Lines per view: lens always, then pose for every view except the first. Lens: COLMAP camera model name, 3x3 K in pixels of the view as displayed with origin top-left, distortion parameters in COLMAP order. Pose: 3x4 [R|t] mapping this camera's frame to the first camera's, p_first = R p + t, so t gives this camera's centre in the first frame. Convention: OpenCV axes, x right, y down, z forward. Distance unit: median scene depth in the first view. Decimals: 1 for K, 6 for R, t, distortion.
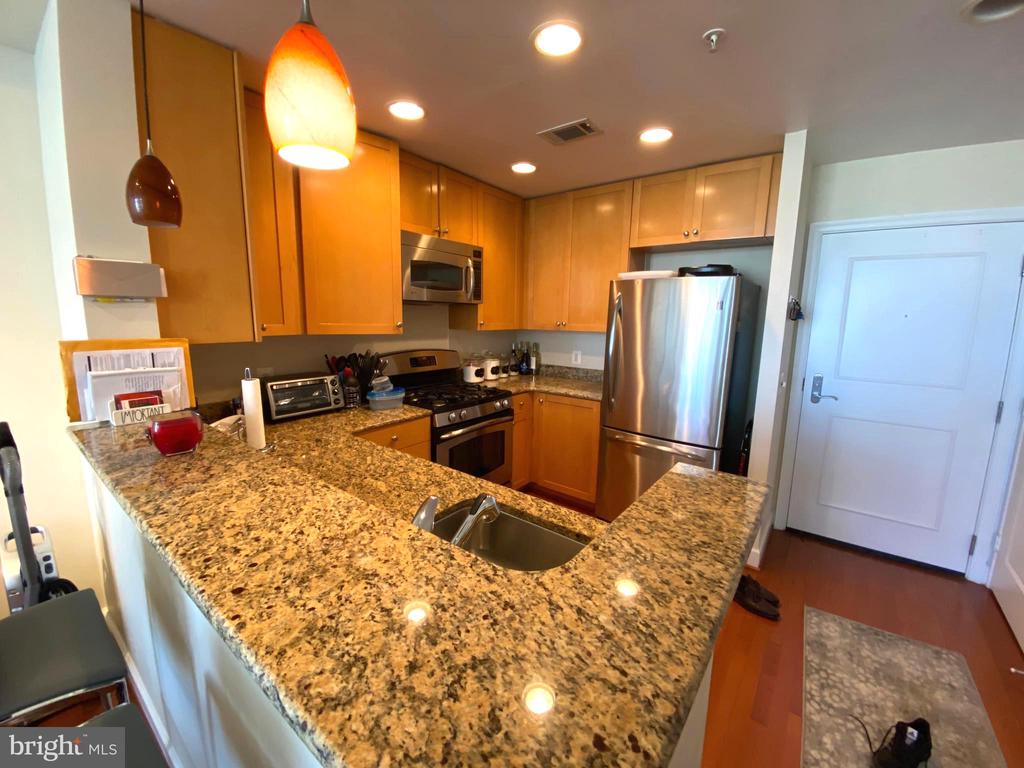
lens RADIAL K [[407.4, 0, 512.0], [0, 407.4, 380.4], [0, 0, 1]] dist [-0.012514, -0.006881]
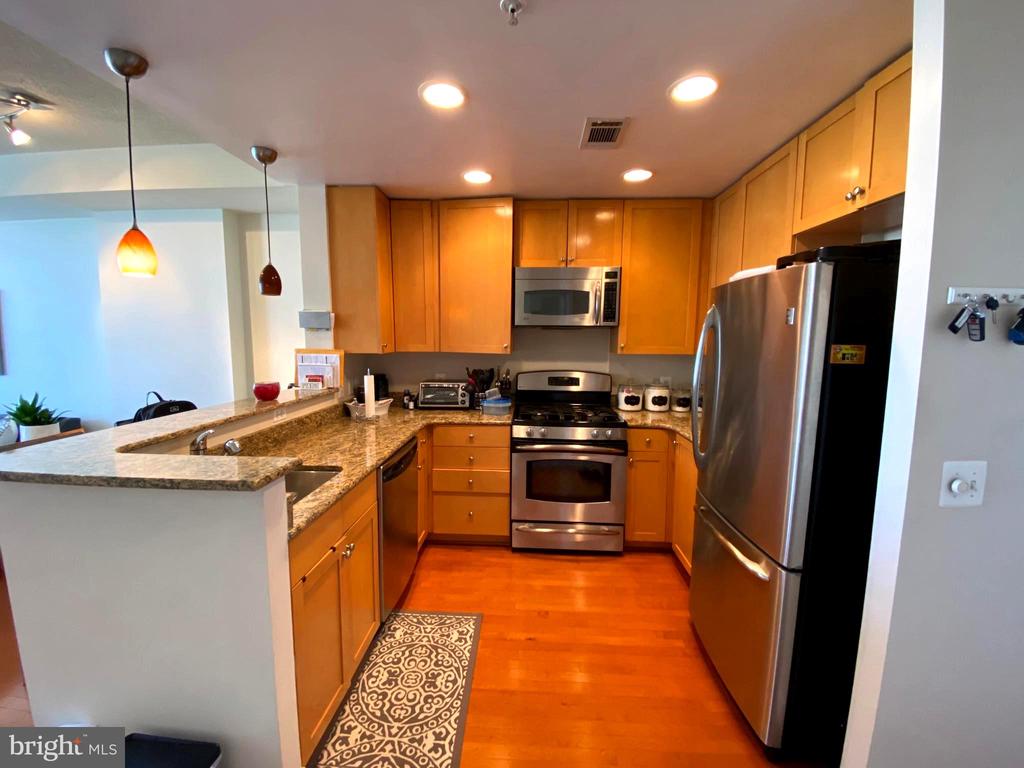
lens RADIAL K [[407.4, 0, 514.3], [0, 407.4, 379.6], [0, 0, 1]] dist [-0.012514, -0.006881]
pose [[0.573309, 0.078130, -0.815606, 0.744065], [-0.130131, 0.991491, 0.003506, -0.048041], [0.808939, 0.104125, 0.578598, 0.353698]]
